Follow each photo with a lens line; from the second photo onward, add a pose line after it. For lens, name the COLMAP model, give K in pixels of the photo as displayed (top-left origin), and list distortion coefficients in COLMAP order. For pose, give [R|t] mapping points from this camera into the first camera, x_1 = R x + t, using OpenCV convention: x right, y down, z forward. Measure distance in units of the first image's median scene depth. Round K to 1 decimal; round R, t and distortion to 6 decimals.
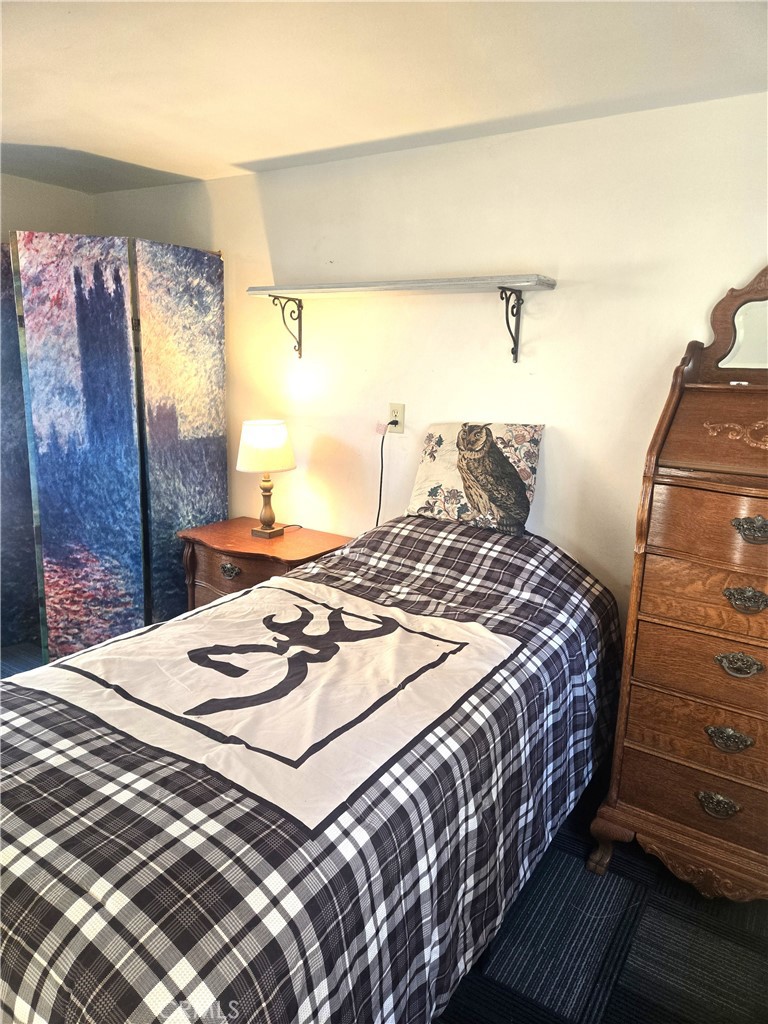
lens RADIAL K [[684.2, 0, 384.0], [0, 684.2, 512.0], [0, 0, 1]] dist [0.090260, -0.085800]
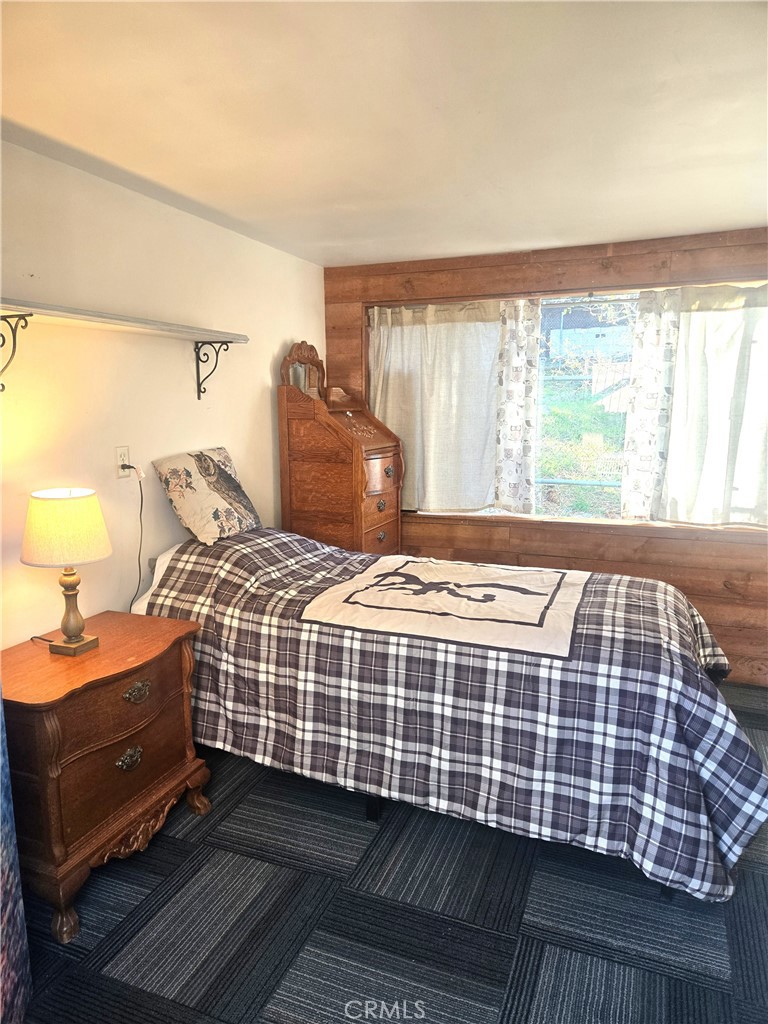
lens RADIAL K [[684.2, 0, 384.0], [0, 684.2, 512.0], [0, 0, 1]] dist [0.090260, -0.085800]
pose [[-0.204037, -0.182310, 0.961838, -1.159592], [0.210687, 0.951306, 0.225007, -0.251777], [-0.956023, 0.248557, -0.155691, 1.001823]]
